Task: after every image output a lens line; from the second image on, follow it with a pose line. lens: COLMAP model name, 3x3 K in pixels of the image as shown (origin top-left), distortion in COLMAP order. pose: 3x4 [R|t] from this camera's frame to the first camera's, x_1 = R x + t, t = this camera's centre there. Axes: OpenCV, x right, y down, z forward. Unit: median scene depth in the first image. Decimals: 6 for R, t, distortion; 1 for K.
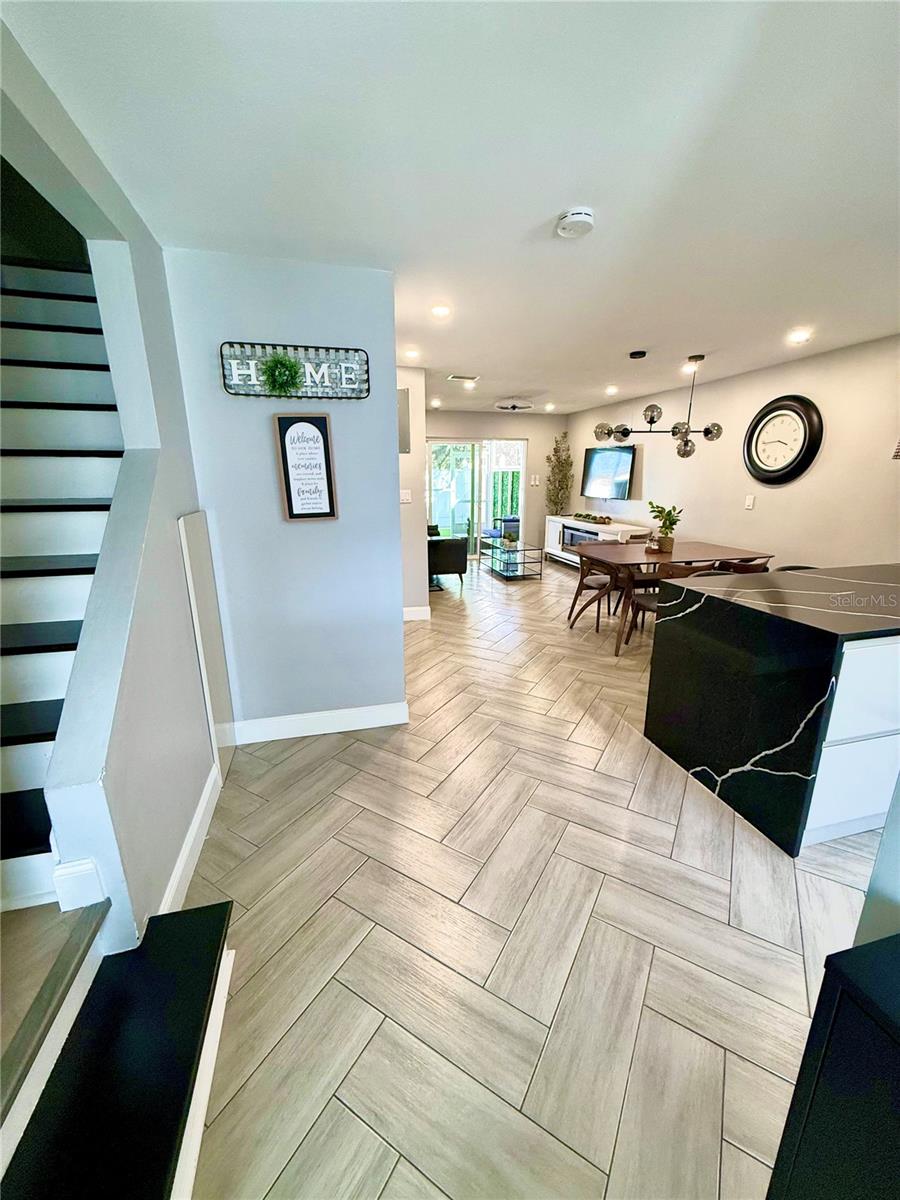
lens RADIAL K [[477.5, 0, 450.0], [0, 477.5, 600.0], [0, 0, 1]] dist [0.000828, -0.000061]
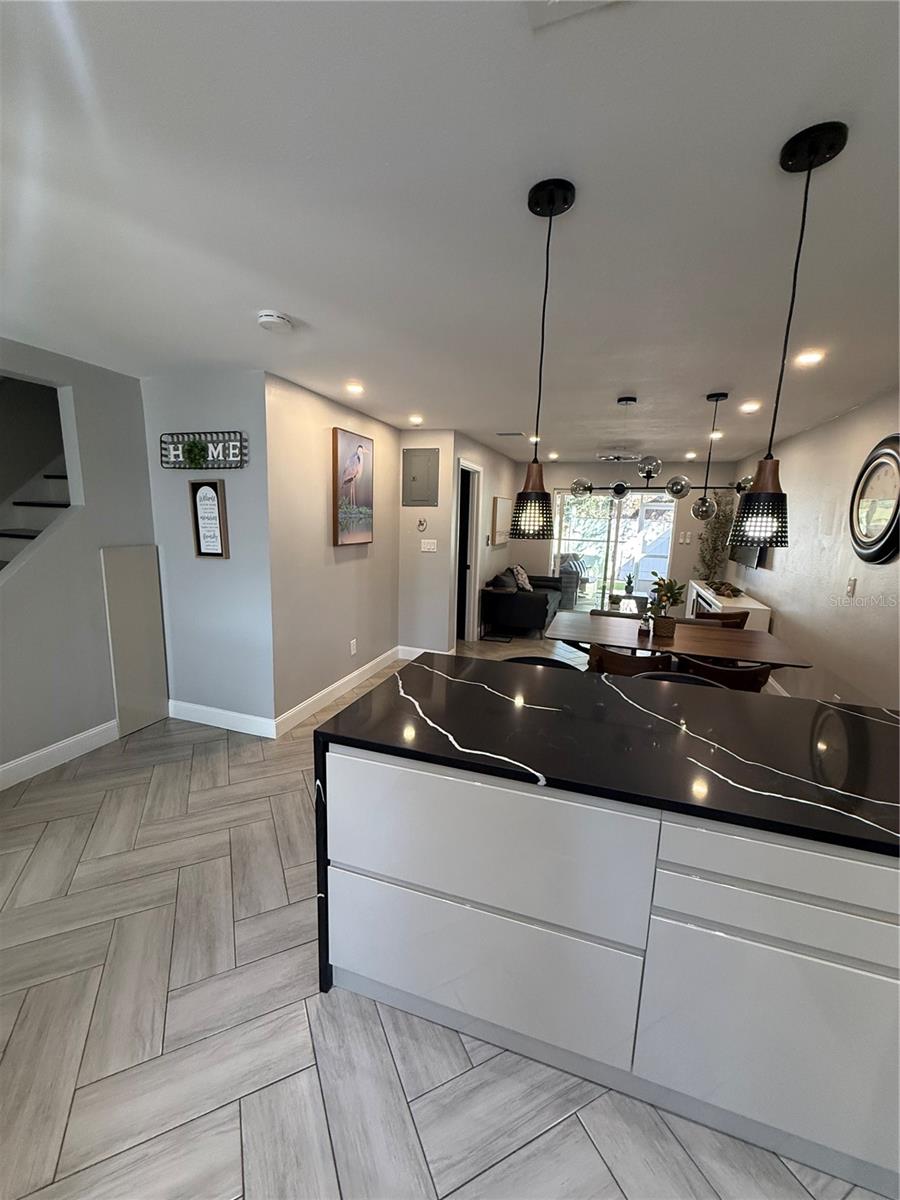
lens RADIAL K [[480.1, 0, 449.0], [0, 480.1, 598.1], [0, 0, 1]] dist [-0.000066, 0.000107]
pose [[0.838540, 0.121914, -0.531024, 1.017023], [-0.171859, 0.984072, -0.045457, -0.115340], [0.517024, 0.129379, 0.846136, 0.243608]]
